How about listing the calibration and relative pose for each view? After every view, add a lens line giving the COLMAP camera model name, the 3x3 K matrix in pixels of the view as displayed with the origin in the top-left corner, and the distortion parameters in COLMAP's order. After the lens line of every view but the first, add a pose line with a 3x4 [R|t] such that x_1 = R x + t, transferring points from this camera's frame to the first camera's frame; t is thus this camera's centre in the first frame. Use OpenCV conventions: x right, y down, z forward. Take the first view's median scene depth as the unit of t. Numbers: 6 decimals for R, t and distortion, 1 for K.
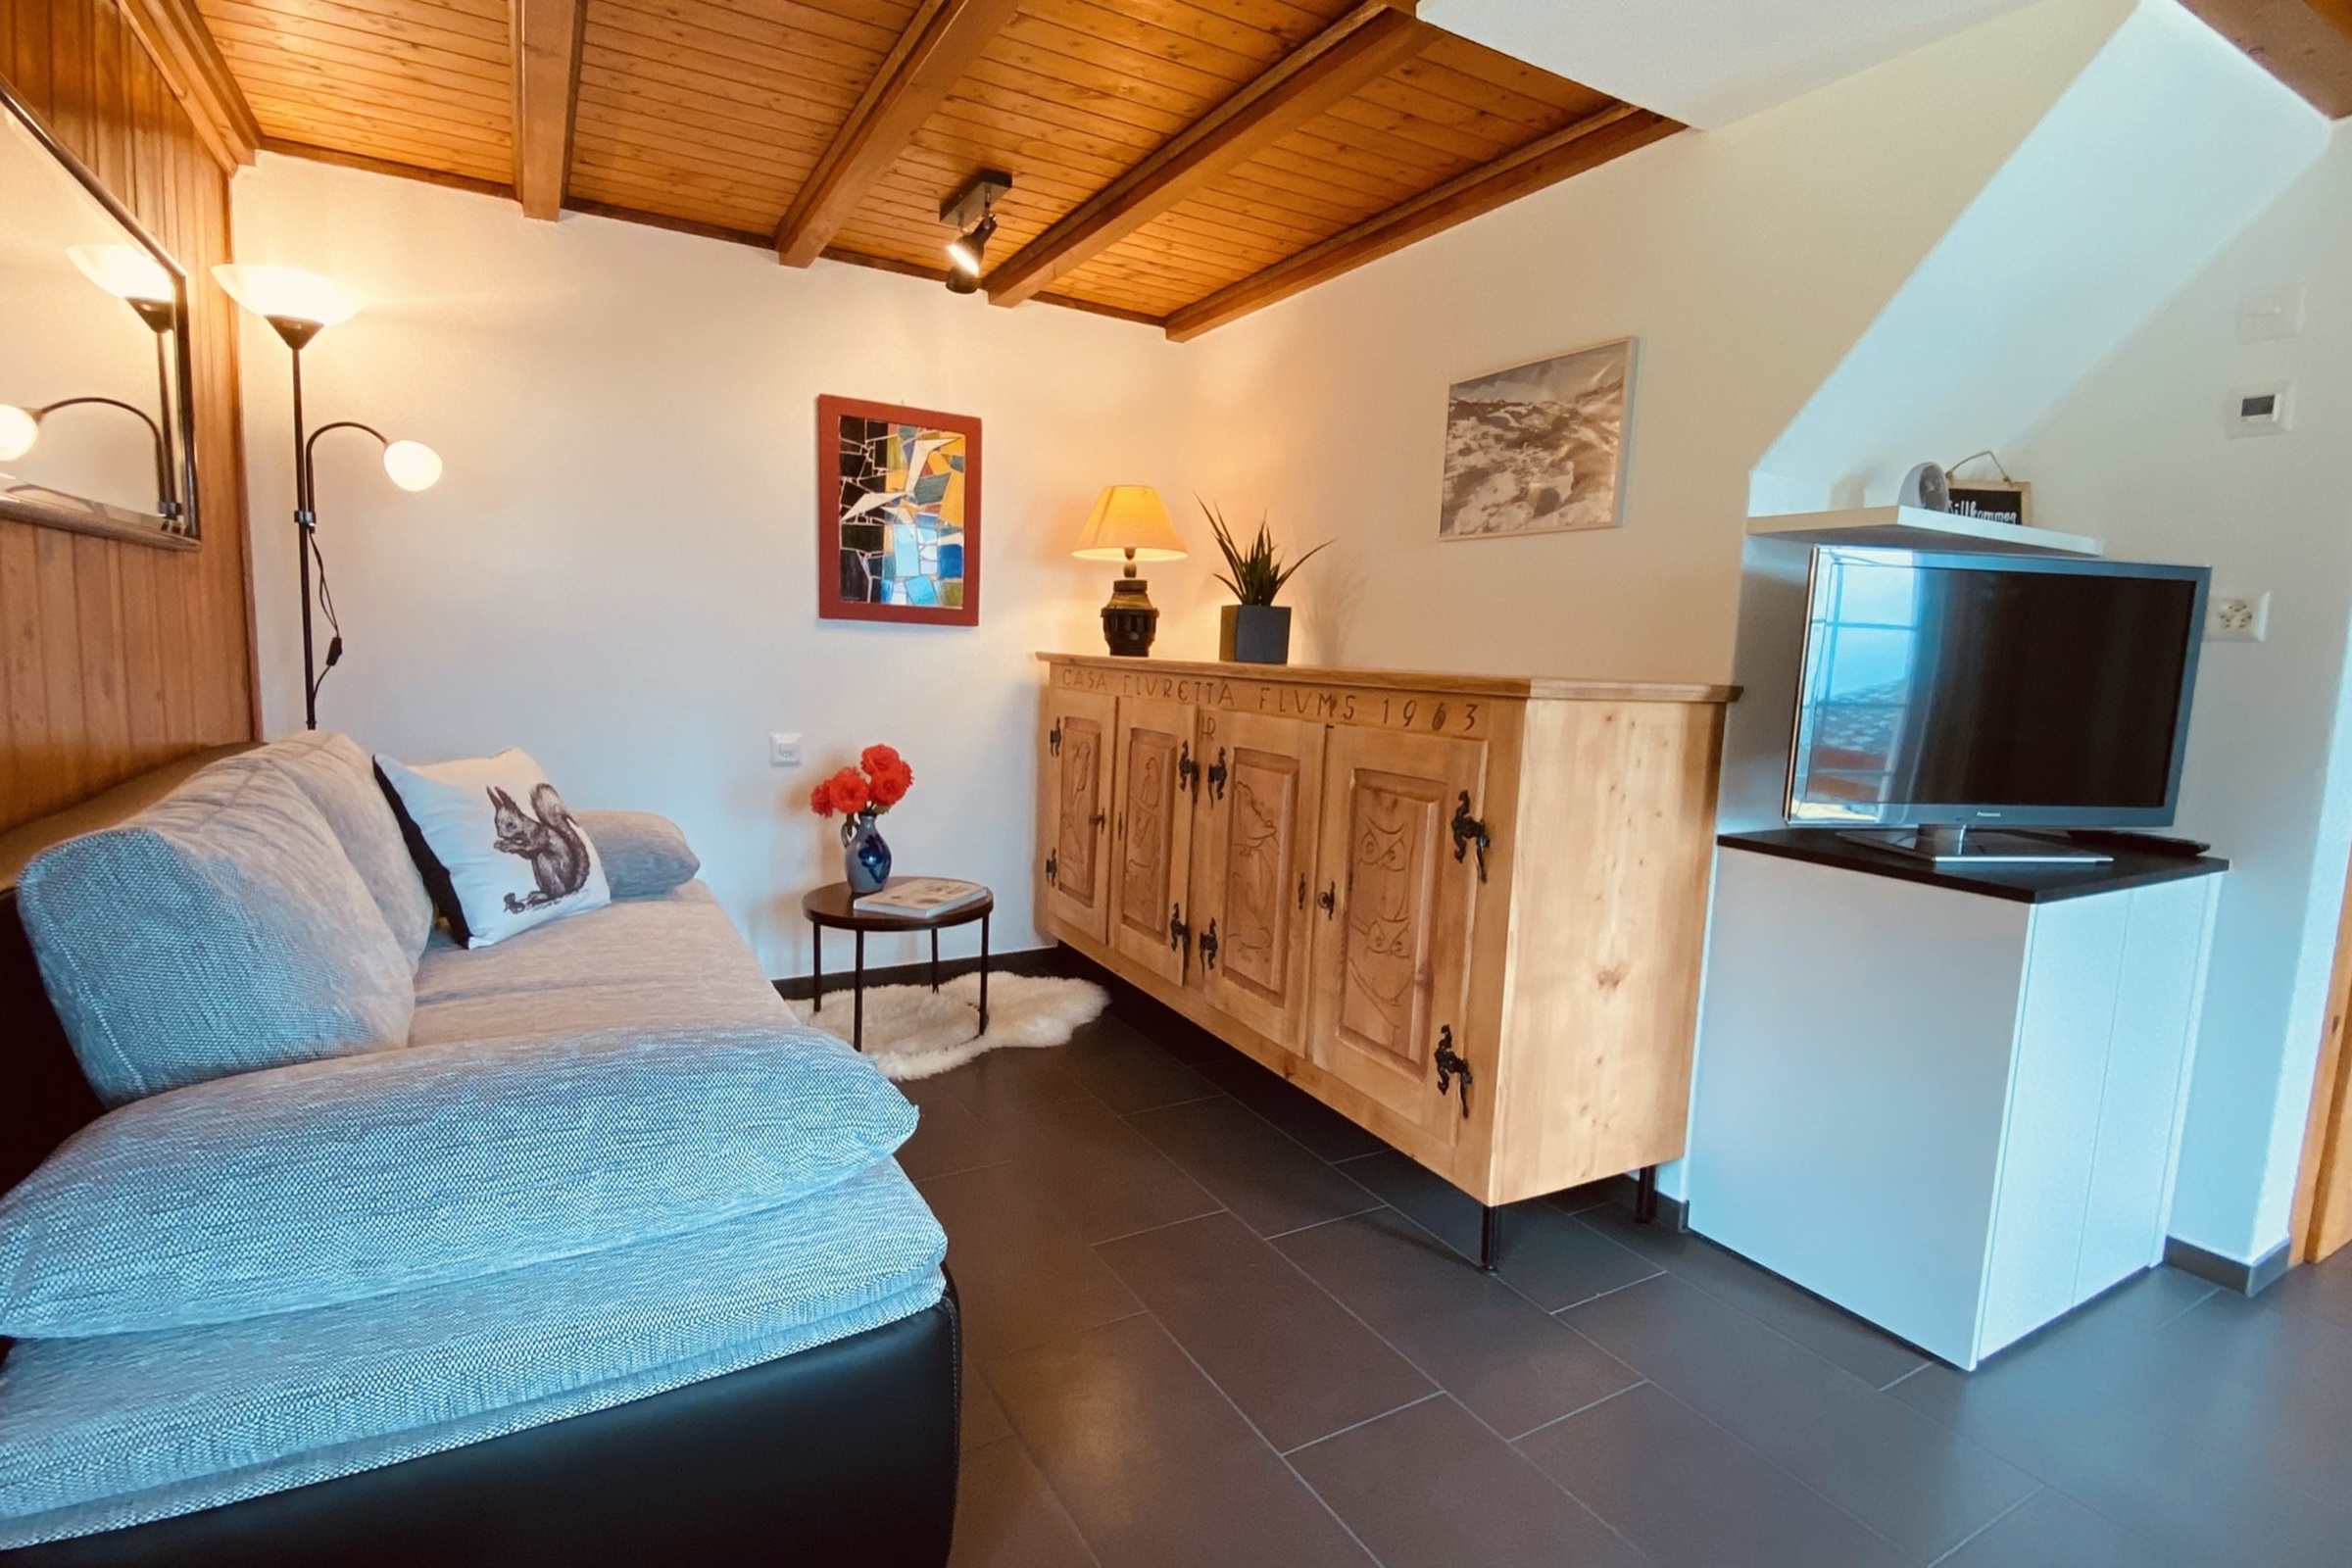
lens RADIAL K [[1124.5, 0, 1184.6], [0, 1124.5, 788.4], [0, 0, 1]] dist [0.034510, -0.028902]
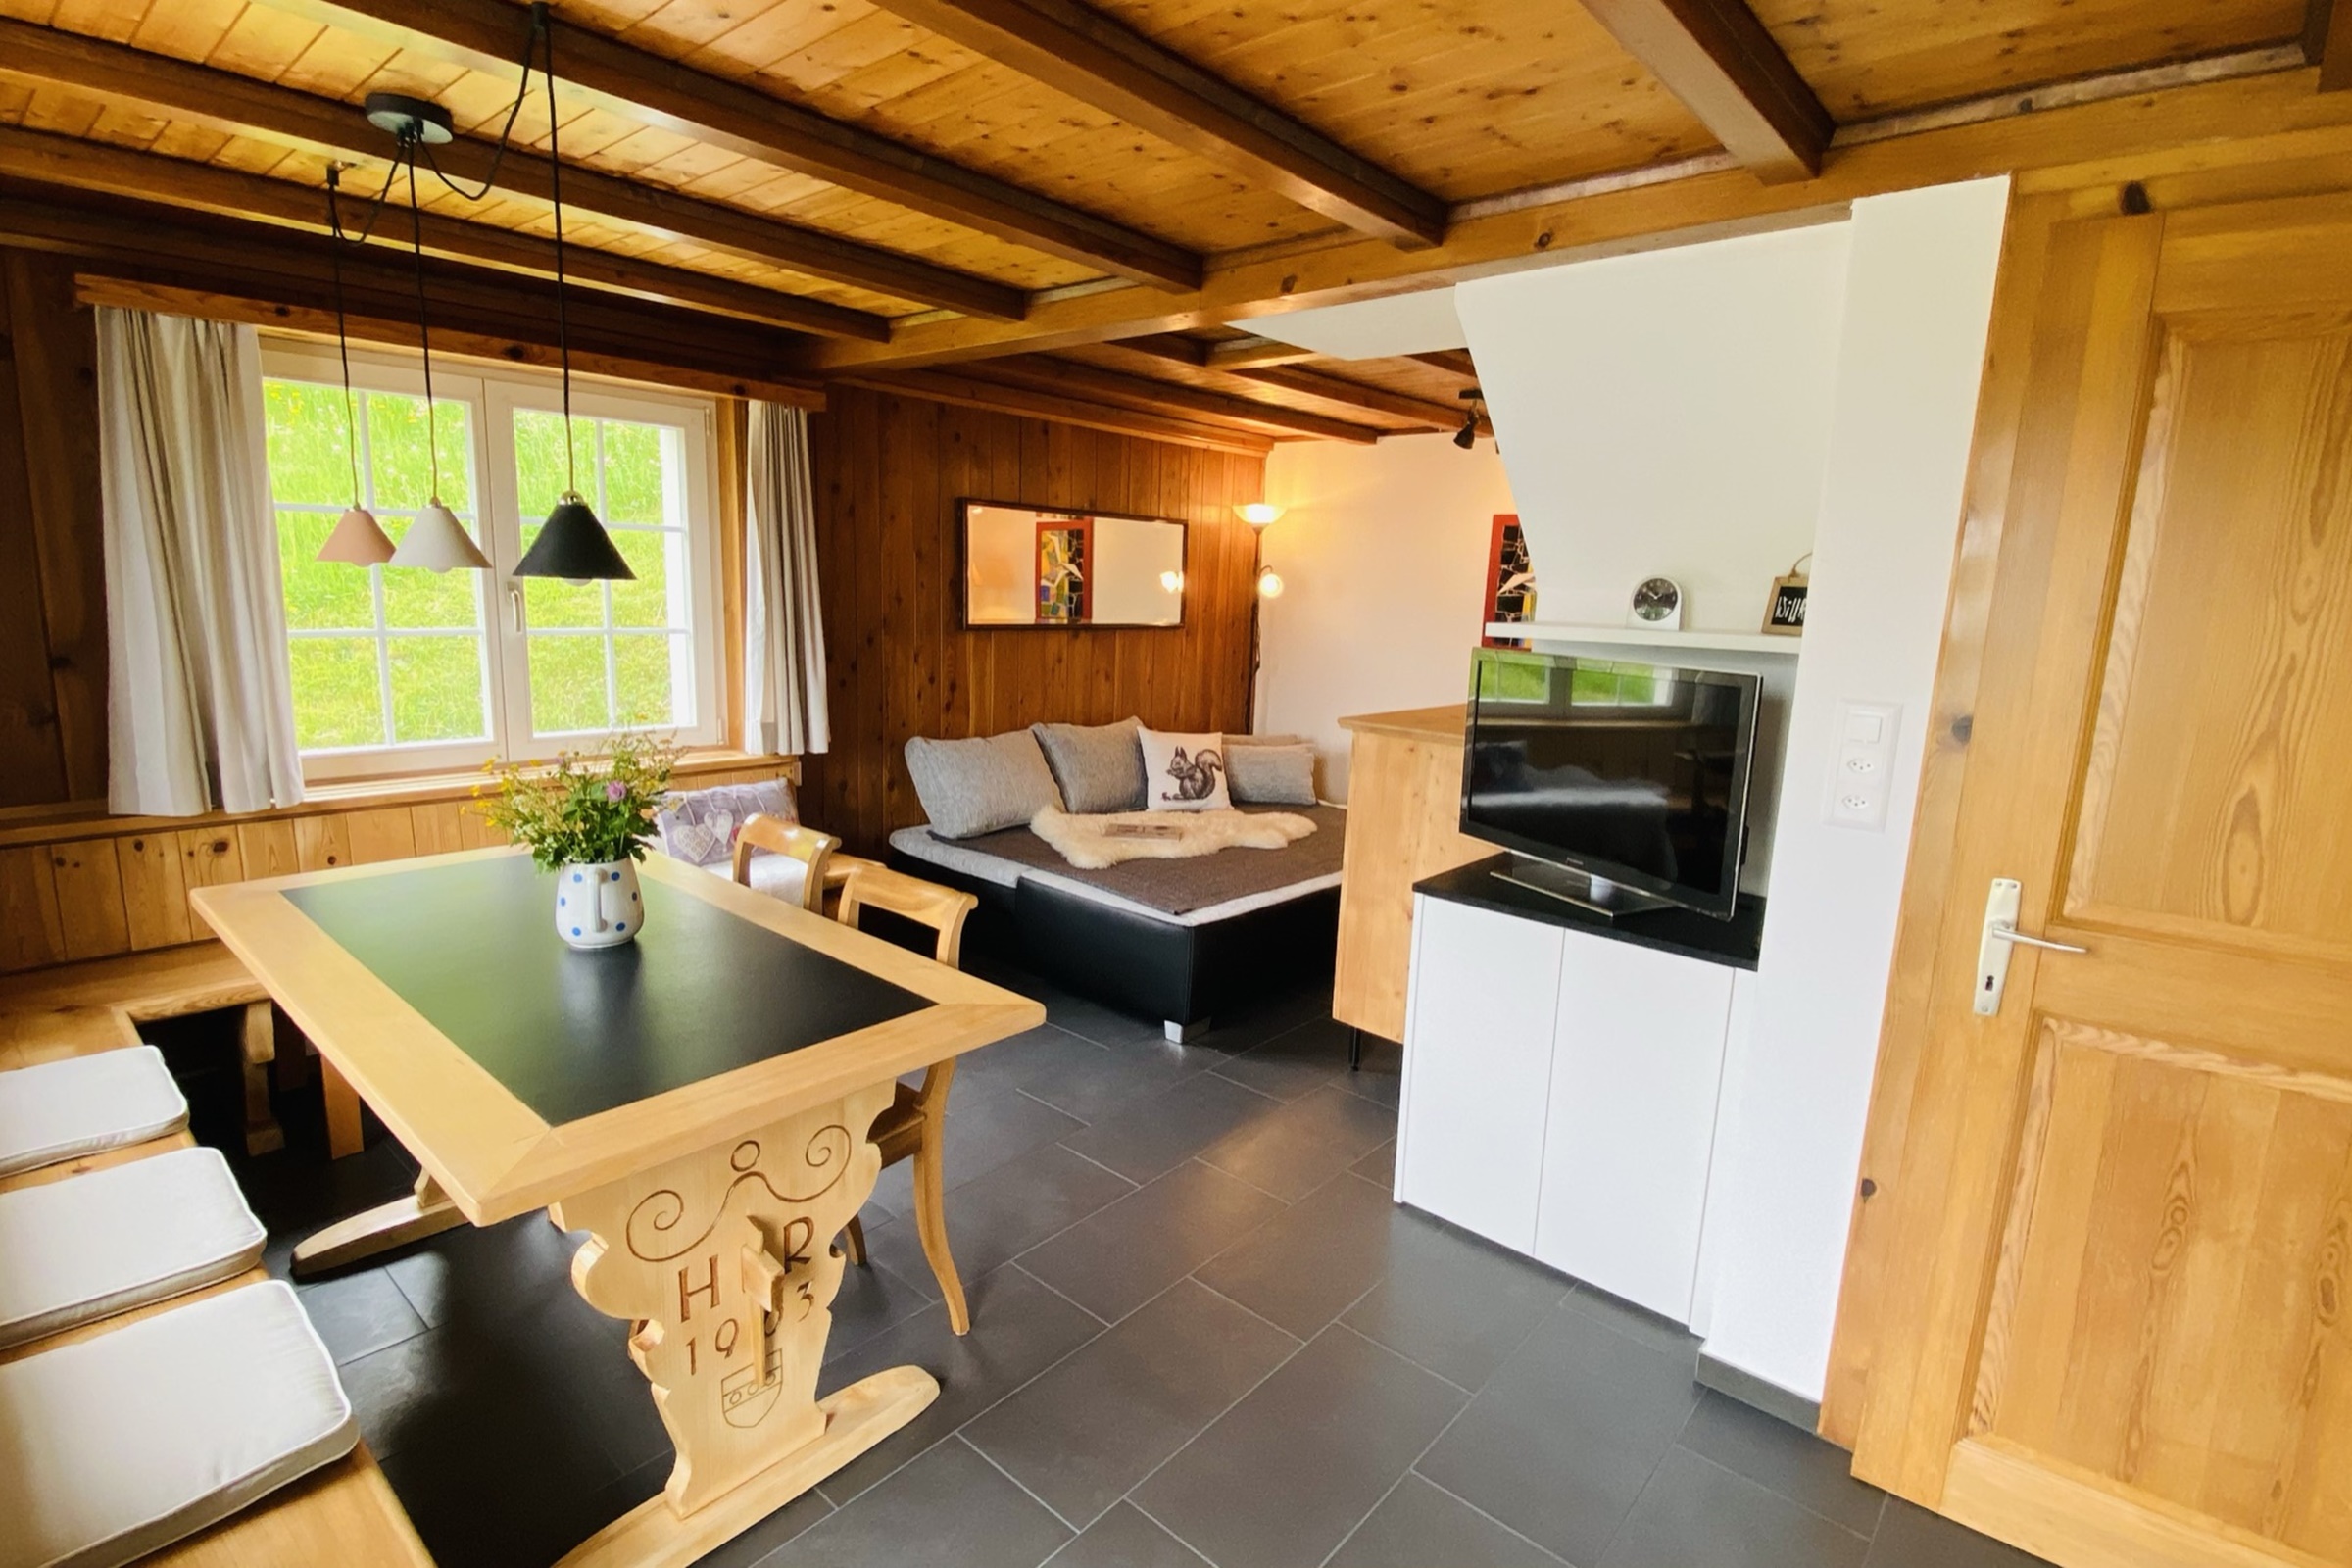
lens RADIAL K [[1124.5, 0, 1177.6], [0, 1124.5, 780.8], [0, 0, 1]] dist [0.034510, -0.028902]
pose [[0.321295, 0.142400, -0.936211, 1.305279], [-0.142719, 0.984619, 0.100783, -0.096818], [0.936163, 0.101234, 0.336676, 0.116867]]
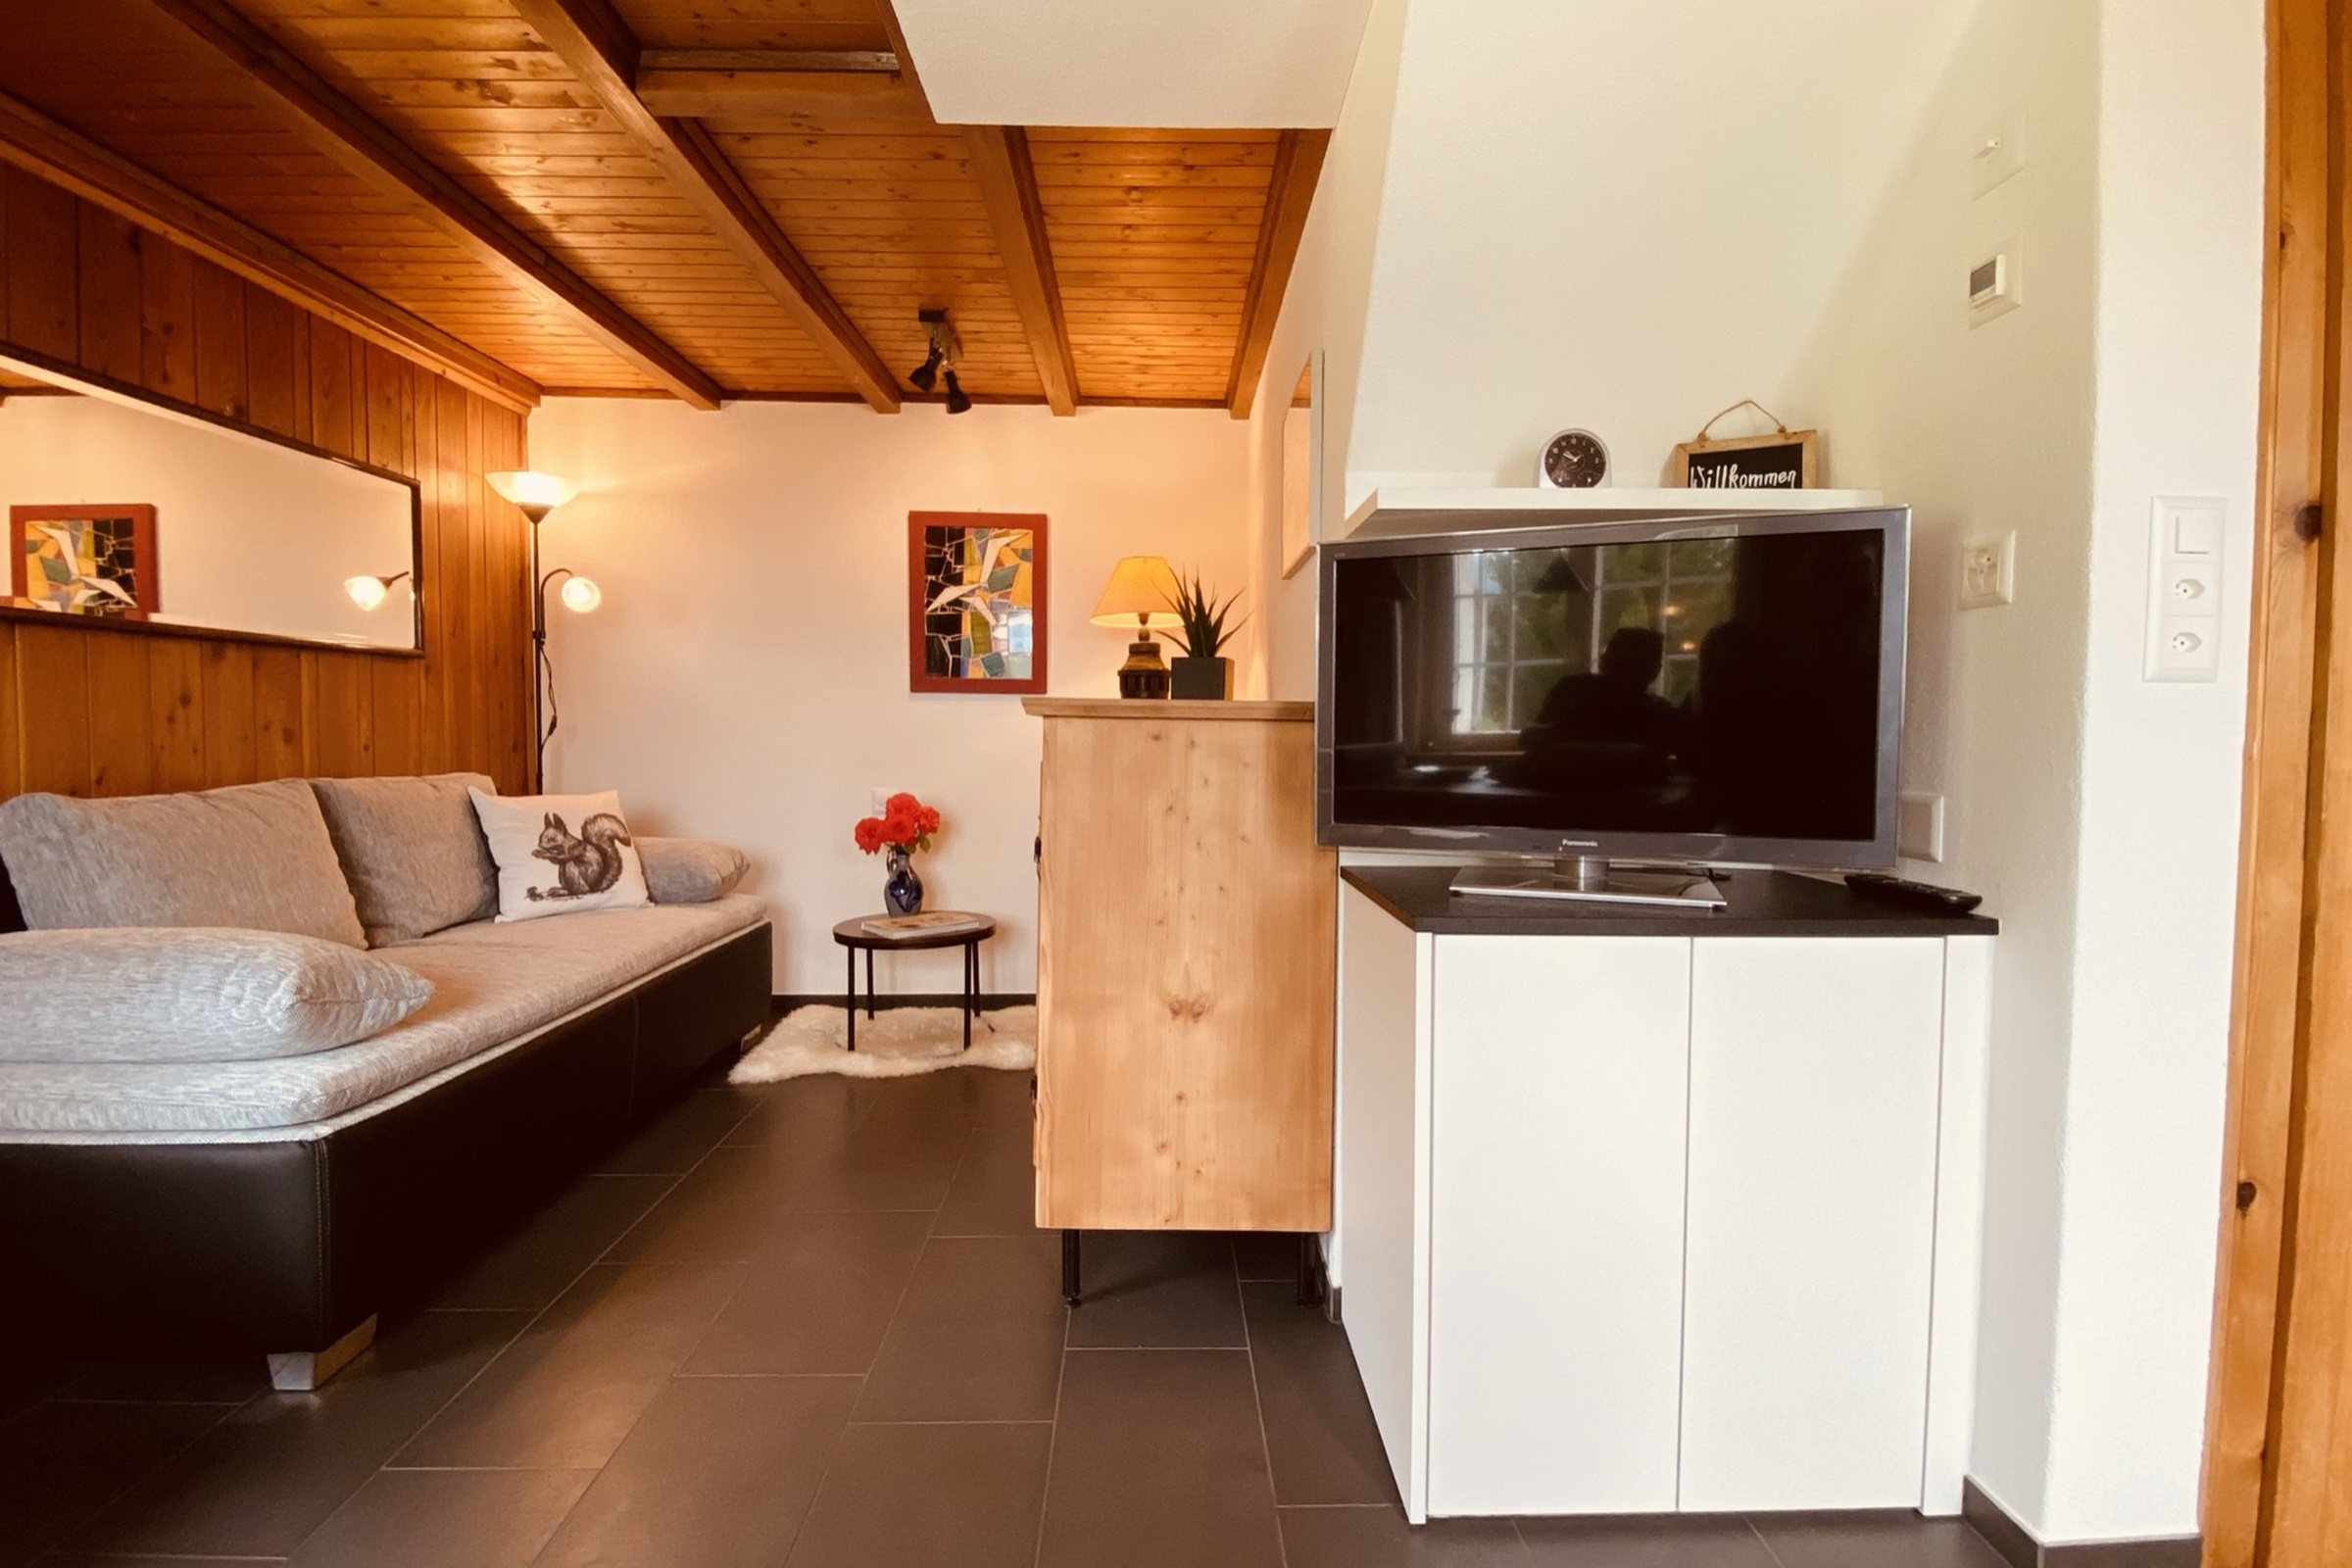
lens RADIAL K [[1124.5, 0, 1178.4], [0, 1124.5, 784.2], [0, 0, 1]] dist [0.034510, -0.028902]
pose [[0.877846, -0.007905, -0.478878, 0.635698], [-0.034610, 0.996203, -0.079891, 0.042196], [0.477691, 0.086706, 0.874239, 0.116846]]
